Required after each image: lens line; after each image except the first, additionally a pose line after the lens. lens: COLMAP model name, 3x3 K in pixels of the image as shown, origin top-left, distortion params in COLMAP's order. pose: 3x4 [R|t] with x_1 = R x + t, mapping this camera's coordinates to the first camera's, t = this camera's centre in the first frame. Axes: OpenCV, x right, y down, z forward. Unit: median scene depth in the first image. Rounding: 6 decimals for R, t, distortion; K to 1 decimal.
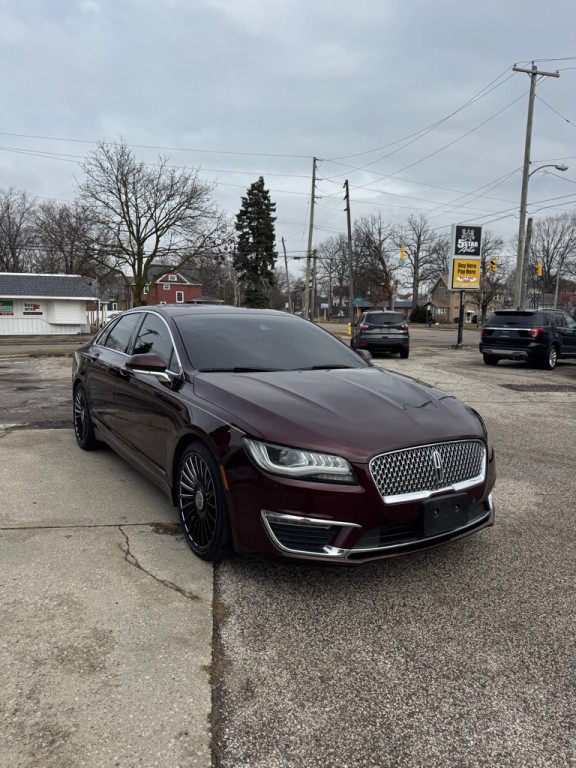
lens RADIAL K [[537.6, 0, 289.1], [0, 537.6, 388.5], [0, 0, 1]] dist [0.039673, -0.052268]
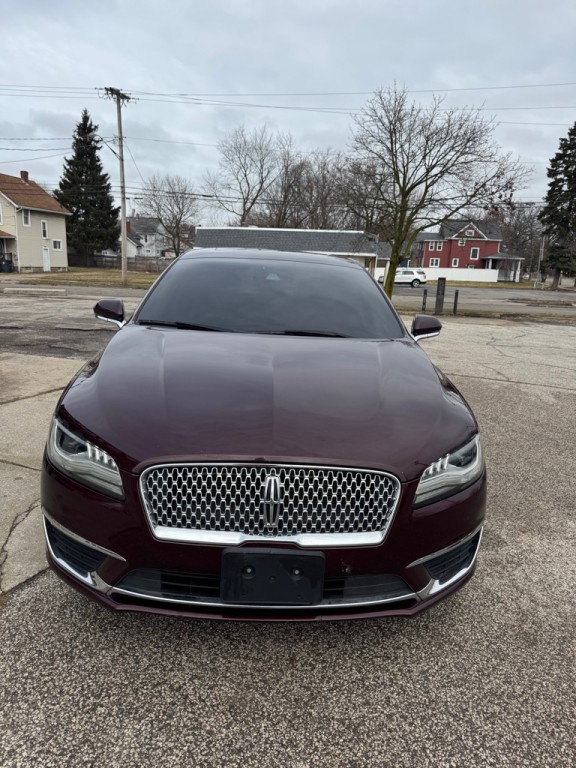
lens RADIAL K [[538.2, 0, 288.0], [0, 538.2, 384.0], [0, 0, 1]] dist [0.043903, -0.057682]
pose [[0.861614, 0.137781, -0.488506, 0.280469], [-0.103683, 0.989934, 0.096334, -0.025889], [0.496862, -0.032353, 0.867227, 0.226321]]
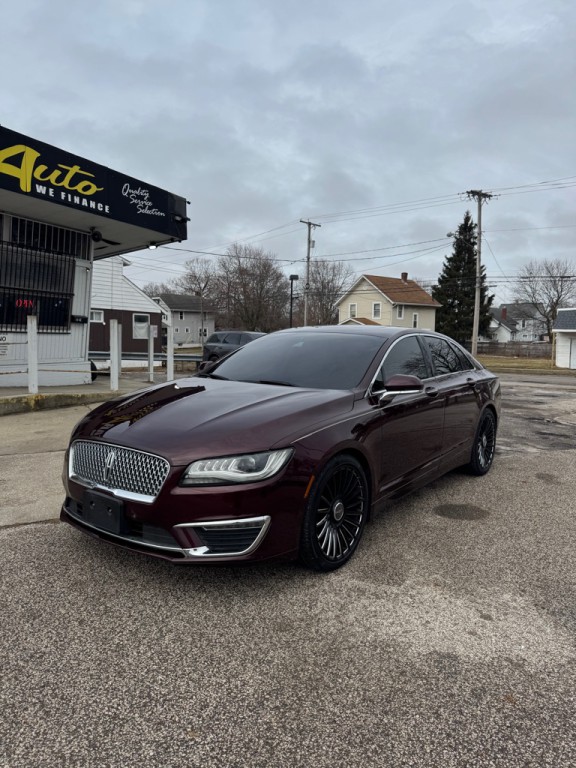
lens RADIAL K [[538.2, 0, 288.0], [0, 538.2, 384.0], [0, 0, 1]] dist [0.043903, -0.057682]
pose [[0.353647, 0.073019, -0.932525, 0.672380], [-0.137218, 0.990213, 0.025498, -0.045420], [0.925260, 0.118941, 0.360205, 0.445509]]
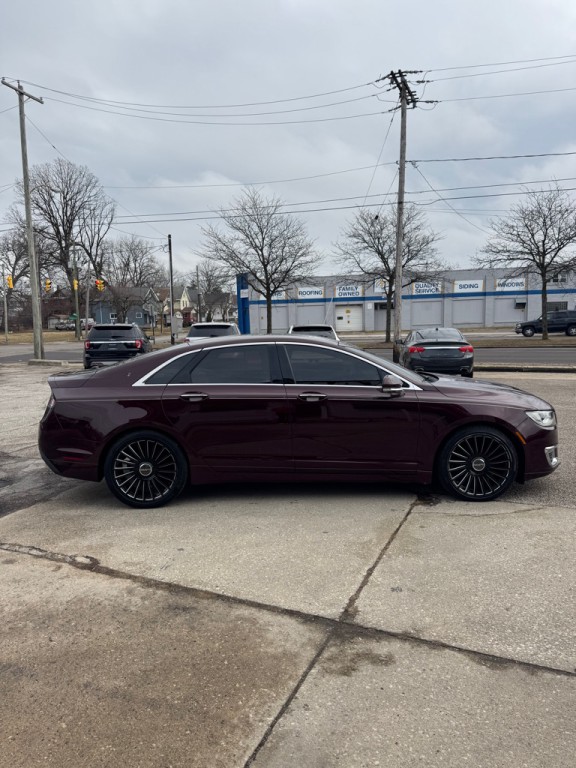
lens RADIAL K [[538.2, 0, 288.0], [0, 538.2, 384.0], [0, 0, 1]] dist [0.043903, -0.057682]
pose [[0.530708, -0.116210, 0.839550, -0.905683], [0.138162, 0.989168, 0.049583, -0.085982], [-0.836218, 0.089680, 0.541015, 0.328443]]
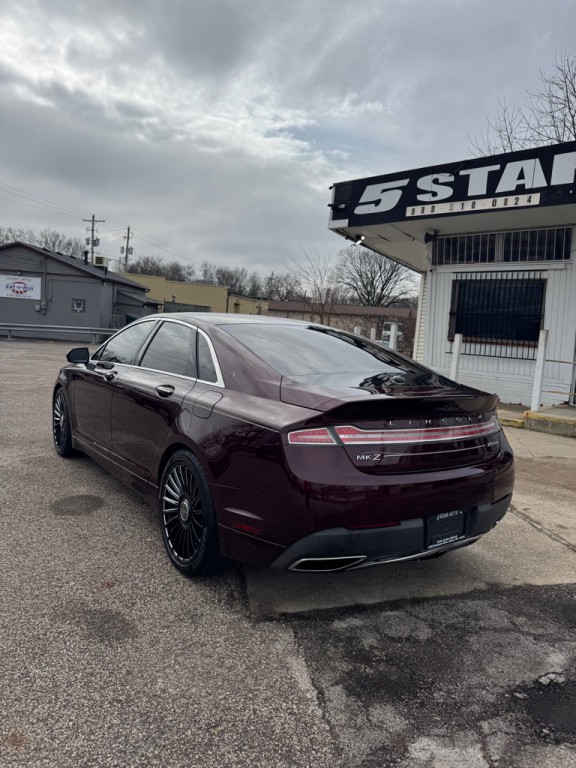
lens RADIAL K [[538.2, 0, 288.0], [0, 538.2, 384.0], [0, 0, 1]] dist [0.043903, -0.057682]
pose [[-0.996219, -0.076658, -0.040887, -0.168340], [-0.084128, 0.968675, 0.233647, -0.217455], [0.021696, 0.236203, -0.971461, 1.600979]]
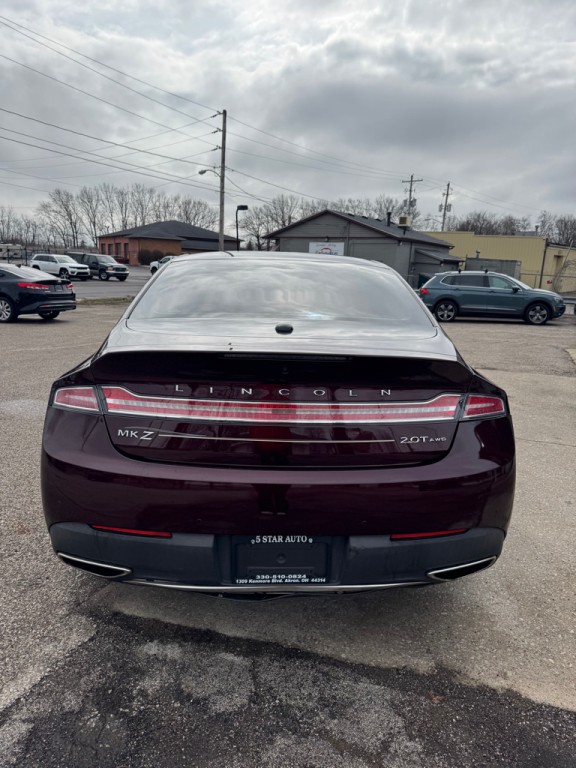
lens RADIAL K [[538.2, 0, 288.0], [0, 538.2, 384.0], [0, 0, 1]] dist [0.043903, -0.057682]
pose [[-0.852309, -0.147474, 0.501817, -0.468038], [0.023969, 0.947407, 0.319133, -0.186837], [-0.522489, 0.284028, -0.803948, 1.392318]]
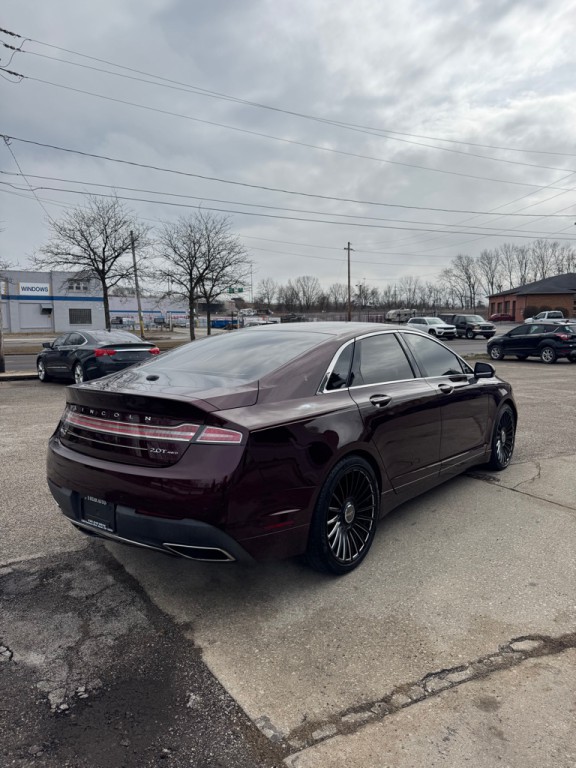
lens RADIAL K [[544.2, 0, 289.7], [0, 544.2, 380.5], [0, 0, 1]] dist [0.001262, 0.001039]
pose [[-0.317263, -0.107587, 0.942215, -0.846173], [0.129121, 0.979391, 0.155309, -0.176097], [-0.939506, 0.170933, -0.296833, 1.146268]]
